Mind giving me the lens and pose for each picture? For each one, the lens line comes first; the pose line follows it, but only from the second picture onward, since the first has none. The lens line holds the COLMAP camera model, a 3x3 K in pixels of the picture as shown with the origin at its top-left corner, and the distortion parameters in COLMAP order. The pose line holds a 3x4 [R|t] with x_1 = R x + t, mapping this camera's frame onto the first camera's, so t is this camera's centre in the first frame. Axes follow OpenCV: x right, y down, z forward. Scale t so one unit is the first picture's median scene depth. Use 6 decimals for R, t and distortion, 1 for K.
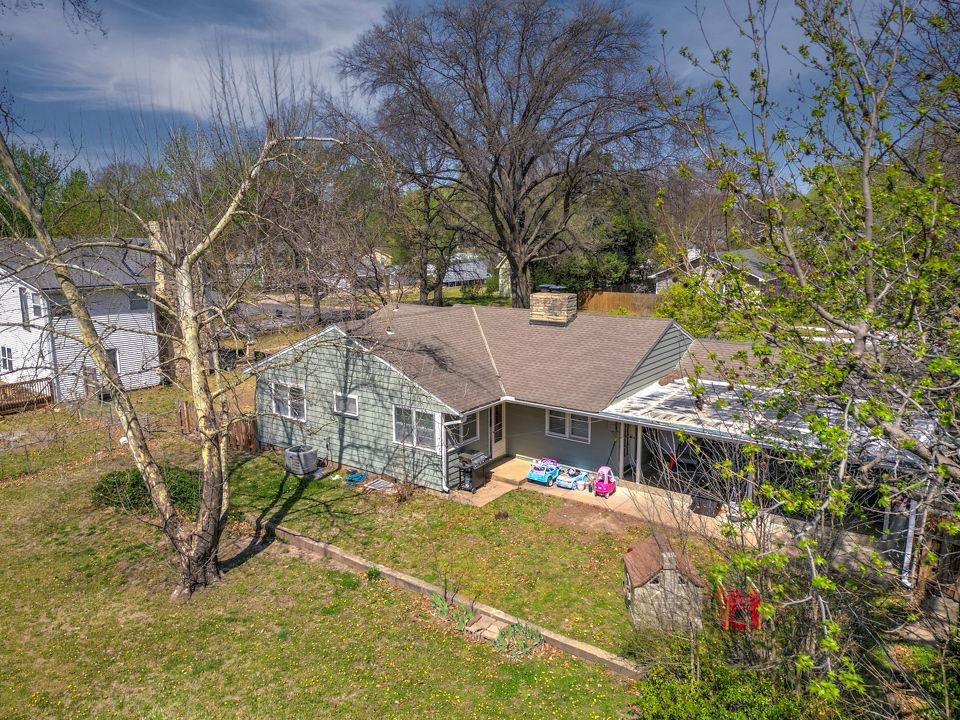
lens RADIAL K [[690.7, 0, 478.0], [0, 690.7, 347.2], [0, 0, 1]] dist [0.077555, -0.100803]
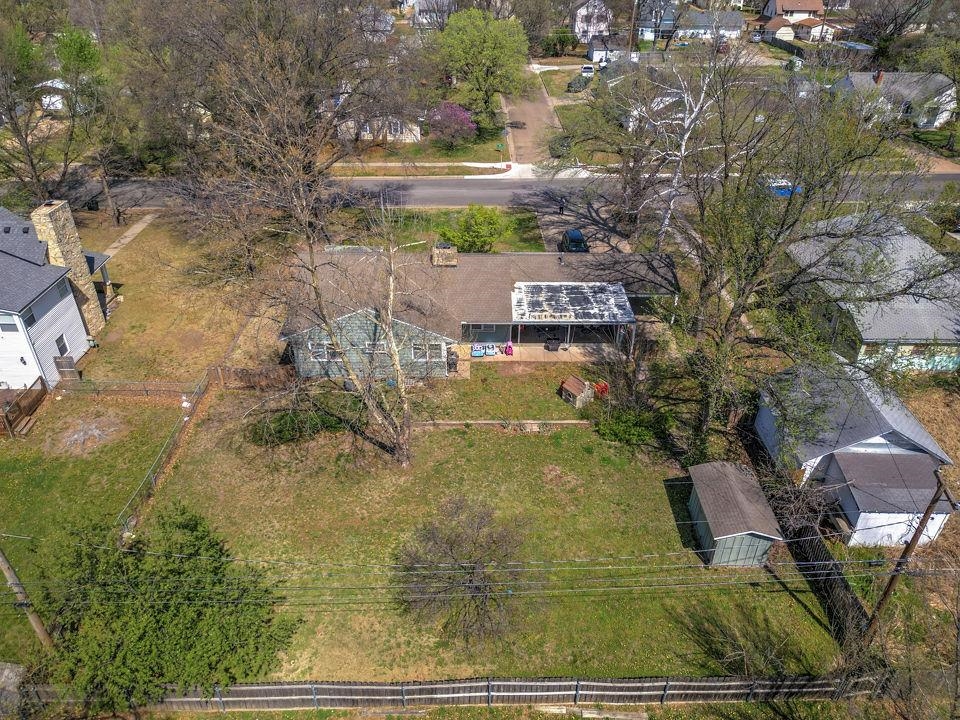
lens RADIAL K [[679.4, 0, 484.2], [0, 679.4, 359.3], [0, 0, 1]] dist [0.071901, -0.088333]
pose [[0.792311, -0.315348, 0.522301, -0.981313], [0.084999, 0.904771, 0.417331, -0.654805], [-0.604167, -0.286261, 0.743665, -0.525846]]
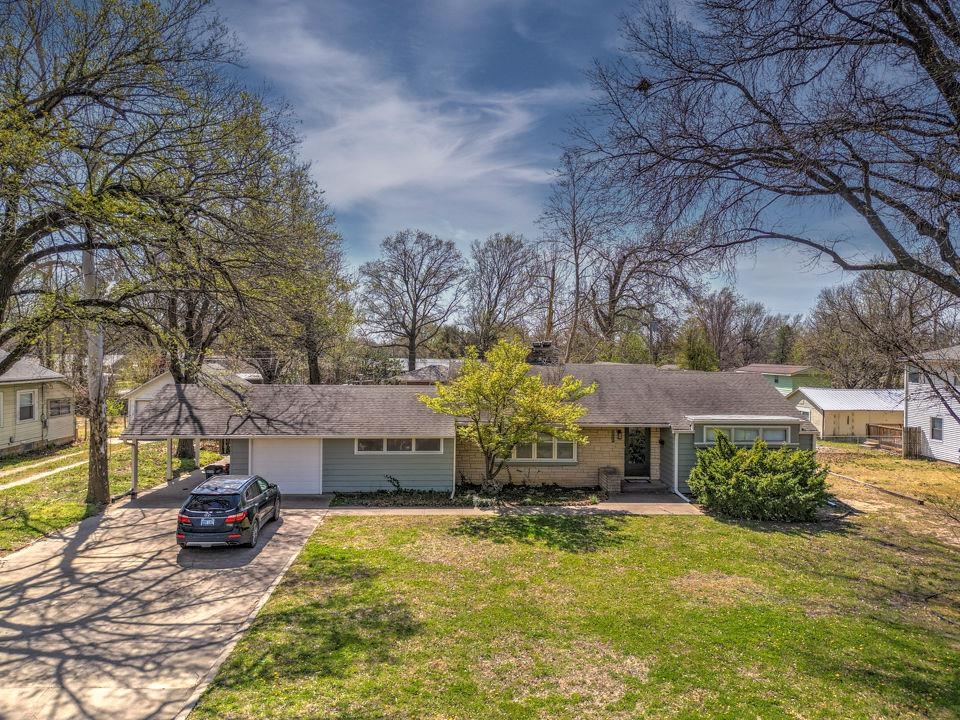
lens RADIAL K [[676.5, 0, 480.0], [0, 676.5, 360.0], [0, 0, 1]] dist [0.045342, -0.042315]
pose [[-0.779206, 0.003946, -0.626755, 1.195782], [-0.111332, 0.983207, 0.144602, -0.274026], [0.616800, 0.182452, -0.765682, 2.307010]]
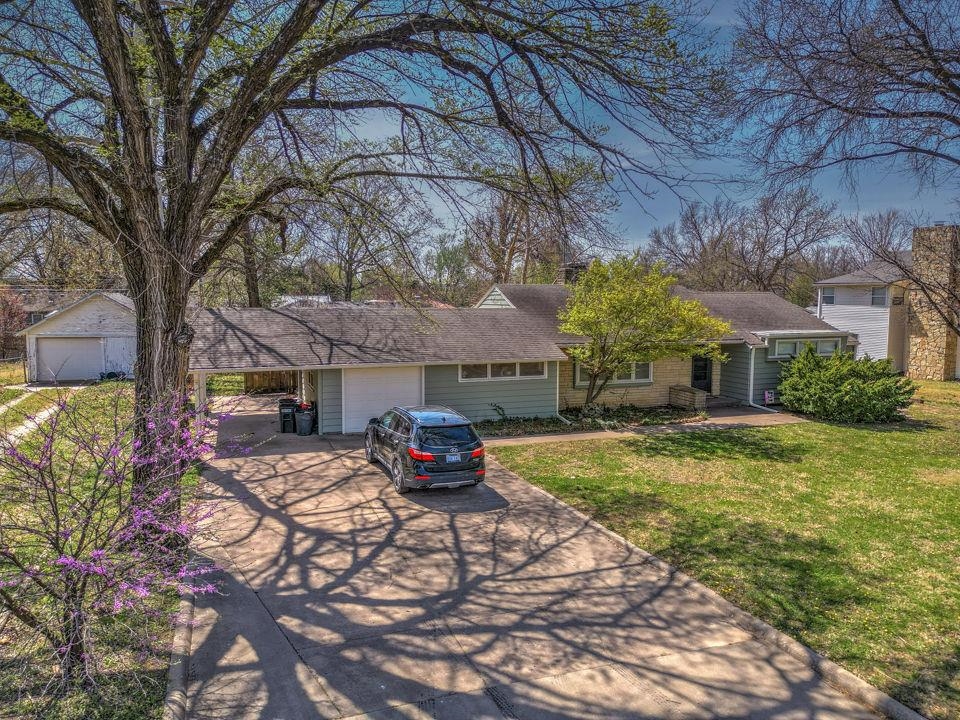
lens RADIAL K [[665.8, 0, 480.0], [0, 665.8, 360.0], [0, 0, 1]] dist [0.085924, -0.078305]
pose [[-0.544724, 0.081134, -0.834682, 1.480593], [-0.143922, 0.971498, 0.188358, -0.148014], [0.826174, 0.222732, -0.517521, 1.843162]]
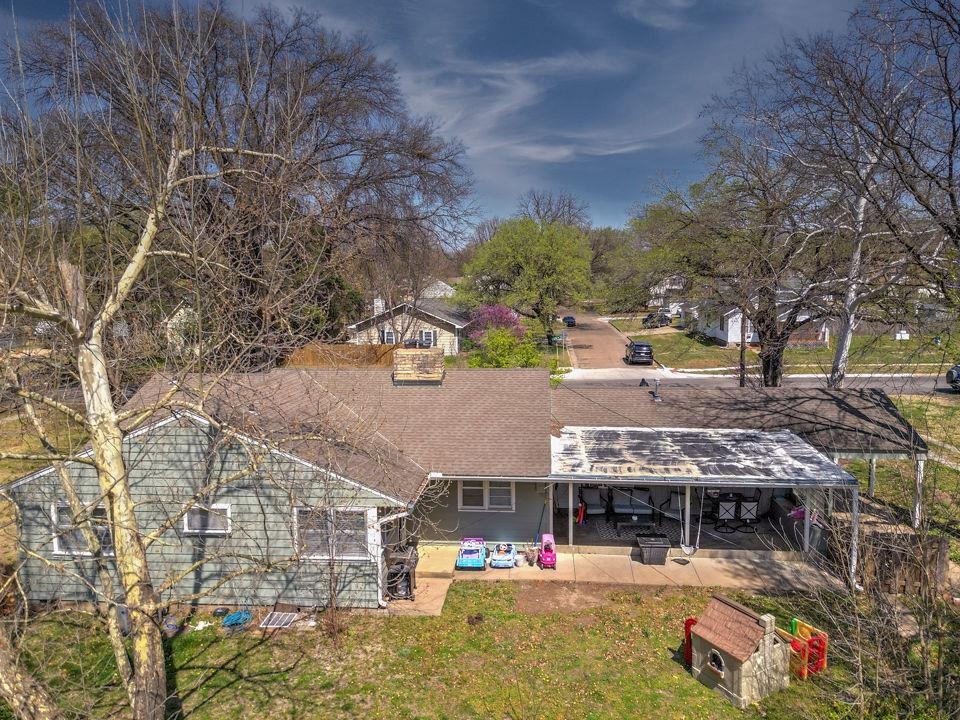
lens RADIAL K [[698.5, 0, 489.7], [0, 698.5, 351.7], [0, 0, 1]] dist [0.097658, -0.106266]
pose [[0.848415, -0.058270, 0.526114, -0.350188], [0.091507, 0.995104, -0.037351, -0.039209], [-0.521362, 0.079832, 0.849593, 0.228728]]
